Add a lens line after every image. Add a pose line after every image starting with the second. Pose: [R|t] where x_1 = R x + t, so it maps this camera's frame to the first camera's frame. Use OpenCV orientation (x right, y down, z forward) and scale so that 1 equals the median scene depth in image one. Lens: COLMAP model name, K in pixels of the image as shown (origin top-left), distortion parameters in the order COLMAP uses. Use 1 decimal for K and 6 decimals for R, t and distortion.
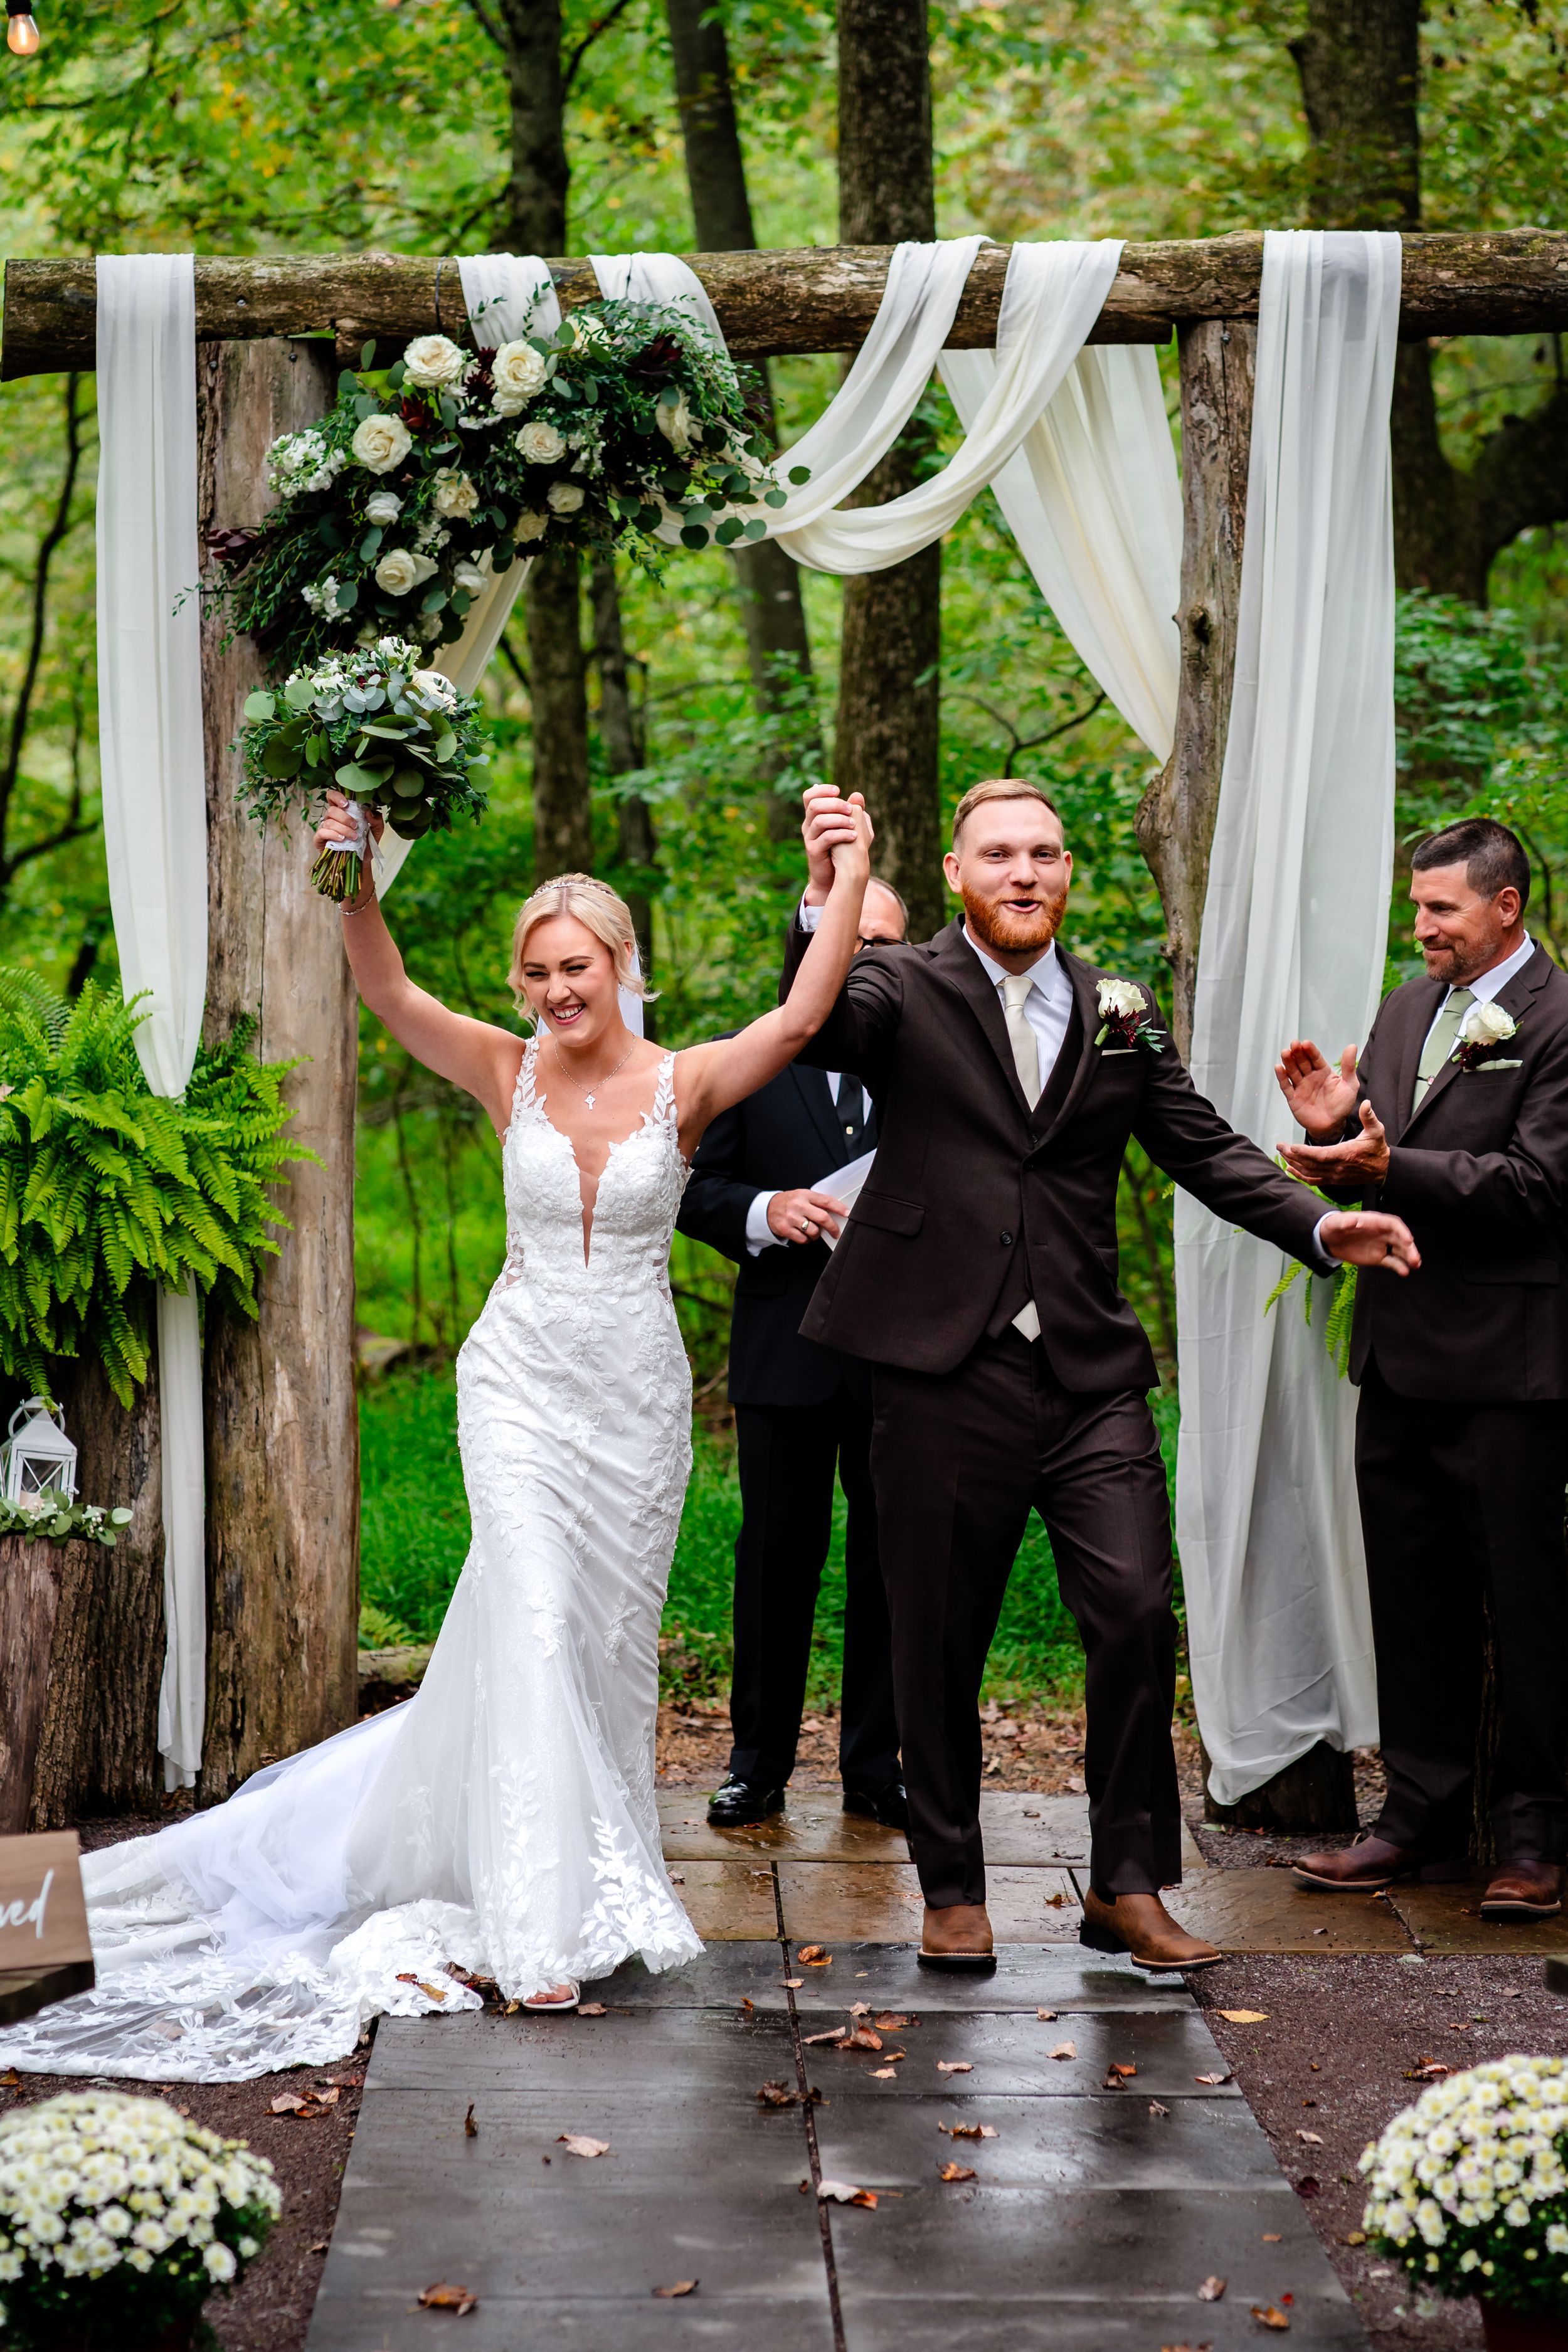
lens RADIAL K [[5973.8, 0, 785.0], [0, 5973.8, 1179.4], [0, 0, 1]] dist [0.021896, 0.000000]
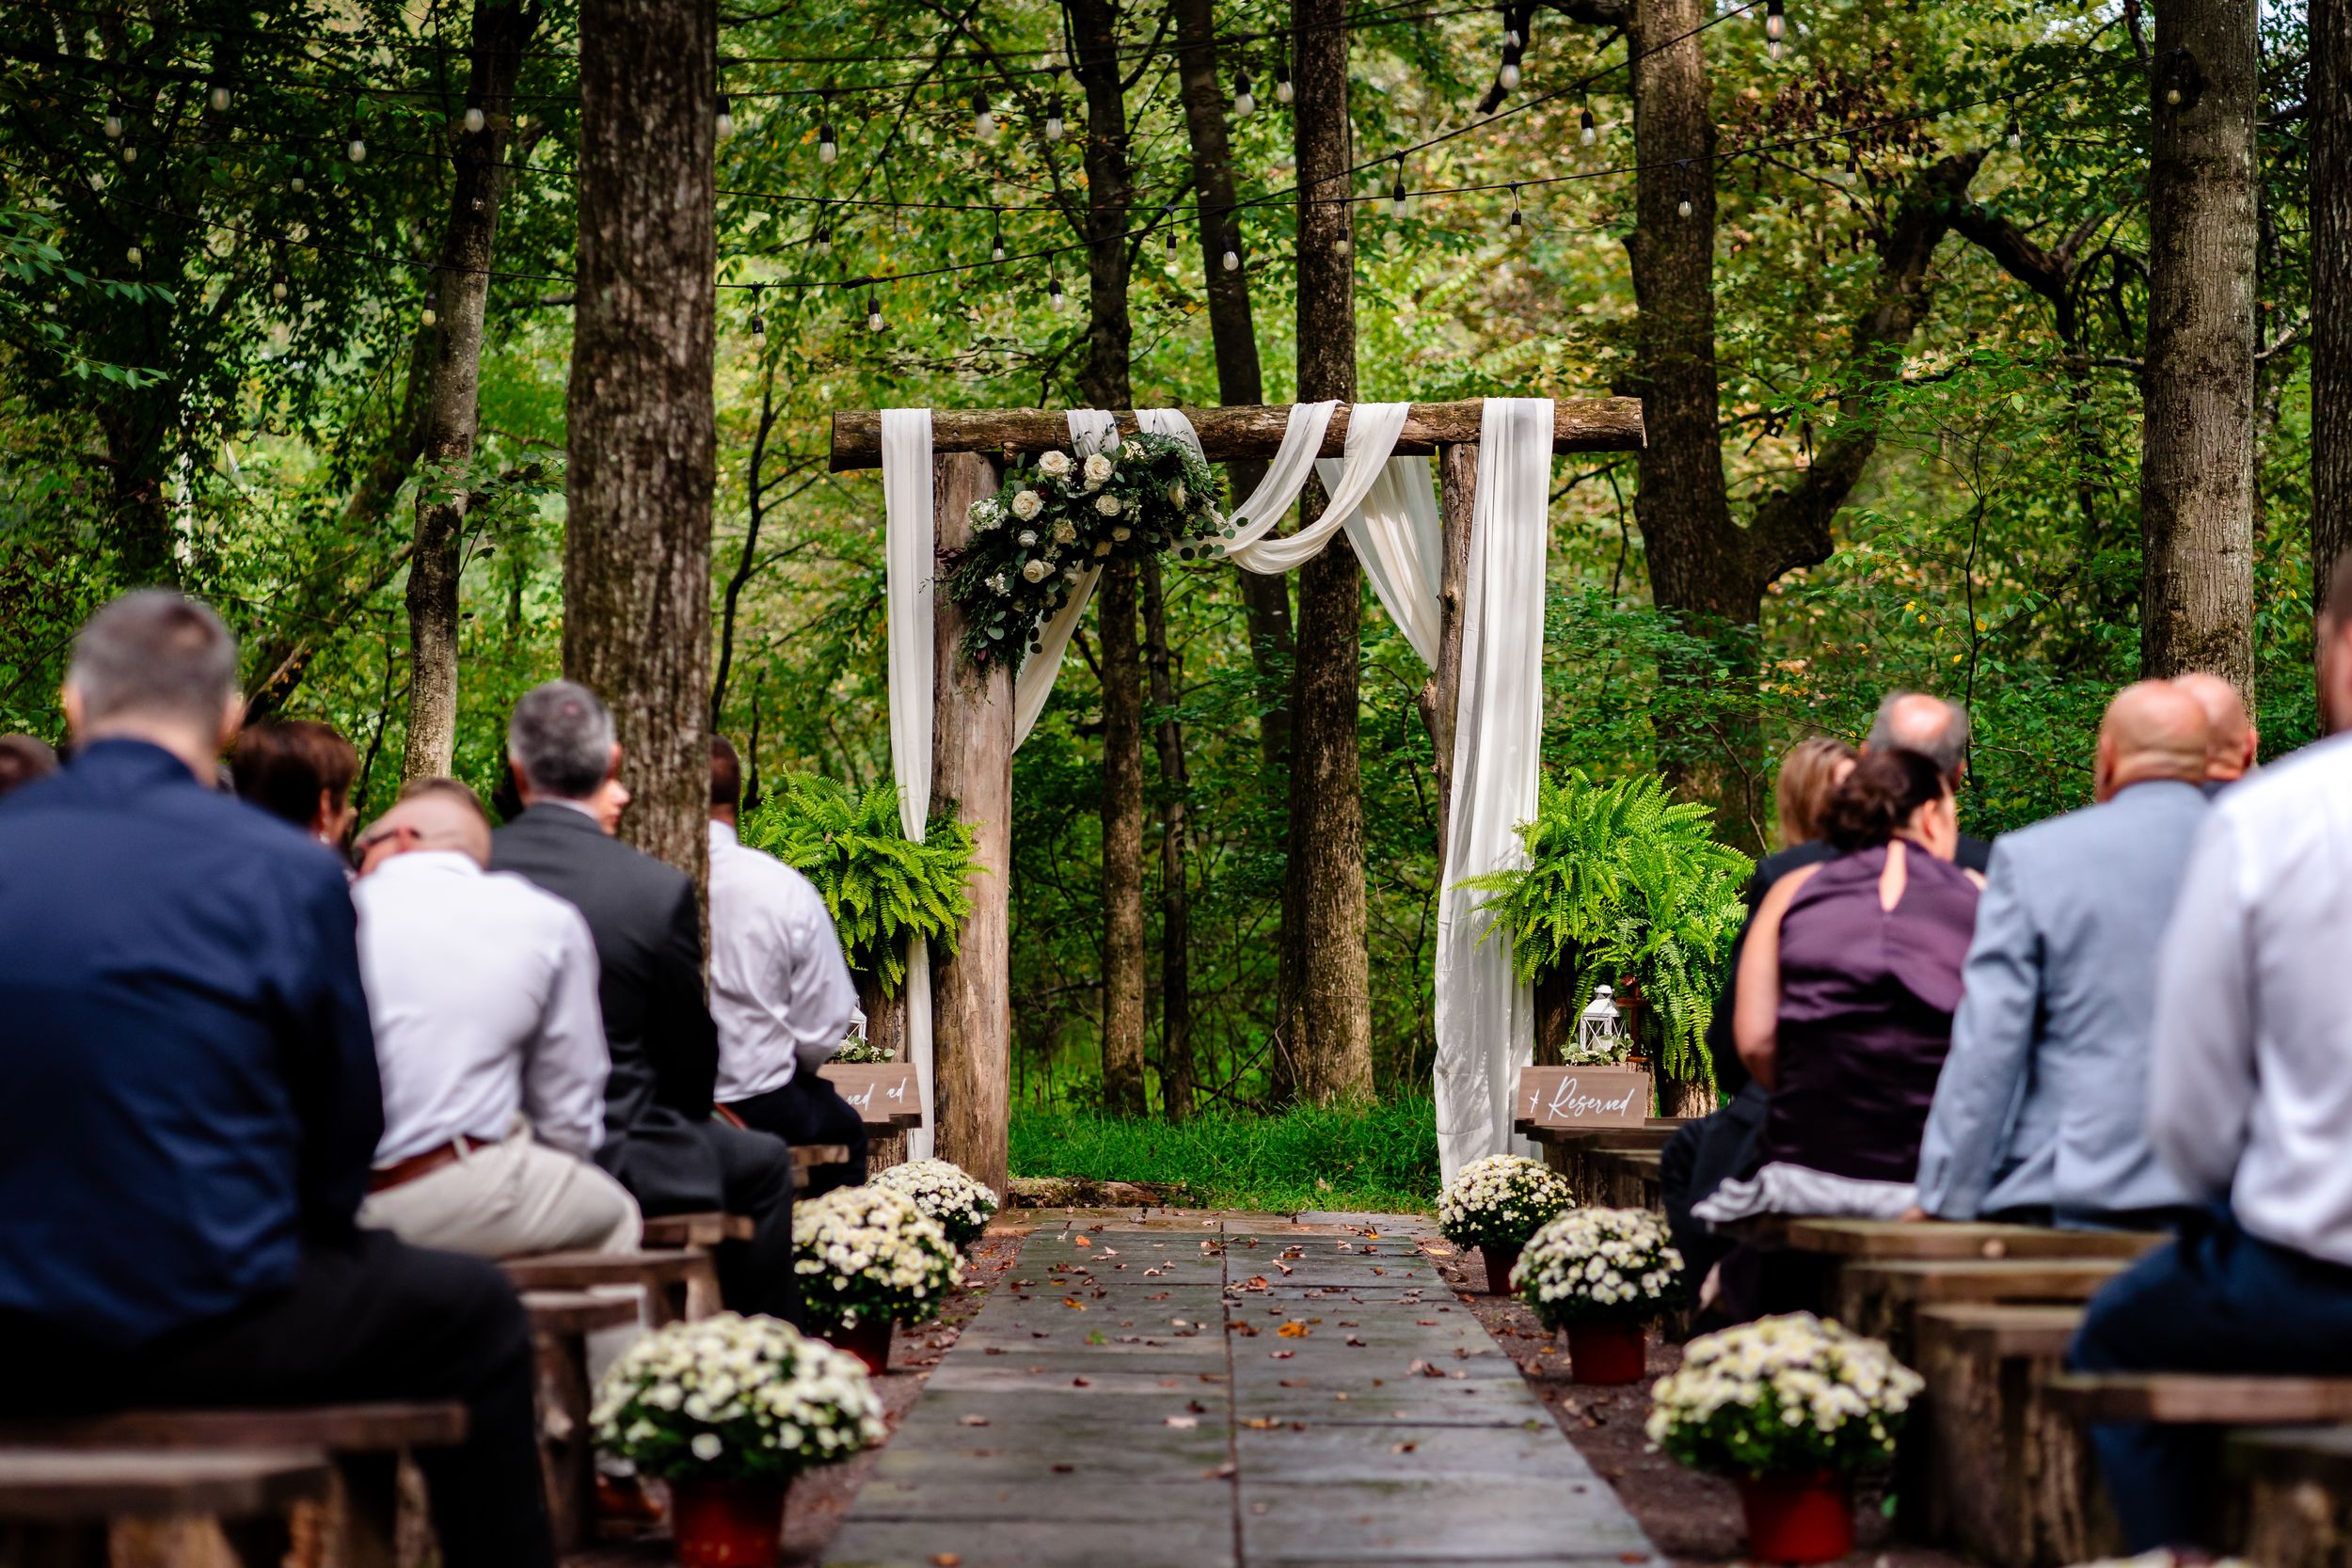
lens RADIAL K [[5973.2, 0, 1175.6], [0, 5973.2, 782.5], [0, 0, 1]] dist [0.021896, 0.000000]
pose [[0.999547, 0.004131, -0.029810, 0.039437], [-0.006440, 0.996950, -0.077774, 0.118169], [0.029398, 0.077931, 0.996525, -0.933211]]
